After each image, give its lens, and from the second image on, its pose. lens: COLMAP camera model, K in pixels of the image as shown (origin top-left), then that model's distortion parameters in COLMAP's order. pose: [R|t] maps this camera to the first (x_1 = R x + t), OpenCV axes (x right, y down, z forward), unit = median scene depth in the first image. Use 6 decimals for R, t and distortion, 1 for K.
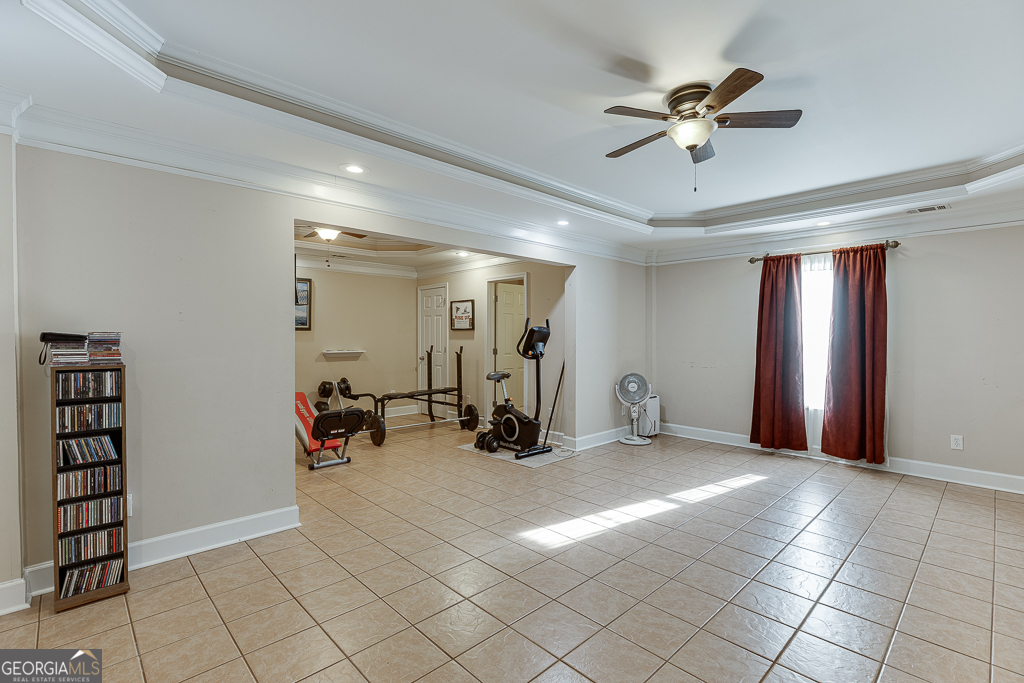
lens RADIAL K [[474.0, 0, 519.6], [0, 474.0, 343.2], [0, 0, 1]] dist [-0.002979, 0.000204]
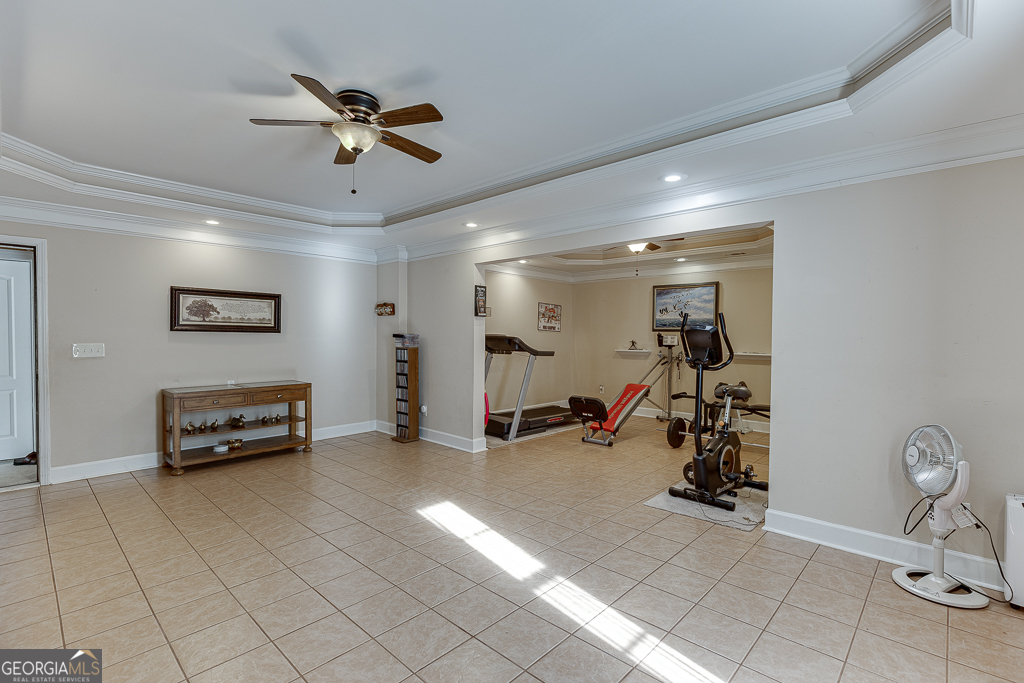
lens RADIAL K [[474.0, 0, 519.3], [0, 474.0, 339.7], [0, 0, 1]] dist [-0.002979, 0.000204]
pose [[0.046970, 0.008438, -0.998861, 0.943072], [-0.020969, 0.999752, 0.007459, -0.013783], [0.998676, 0.020595, 0.047136, 0.877184]]
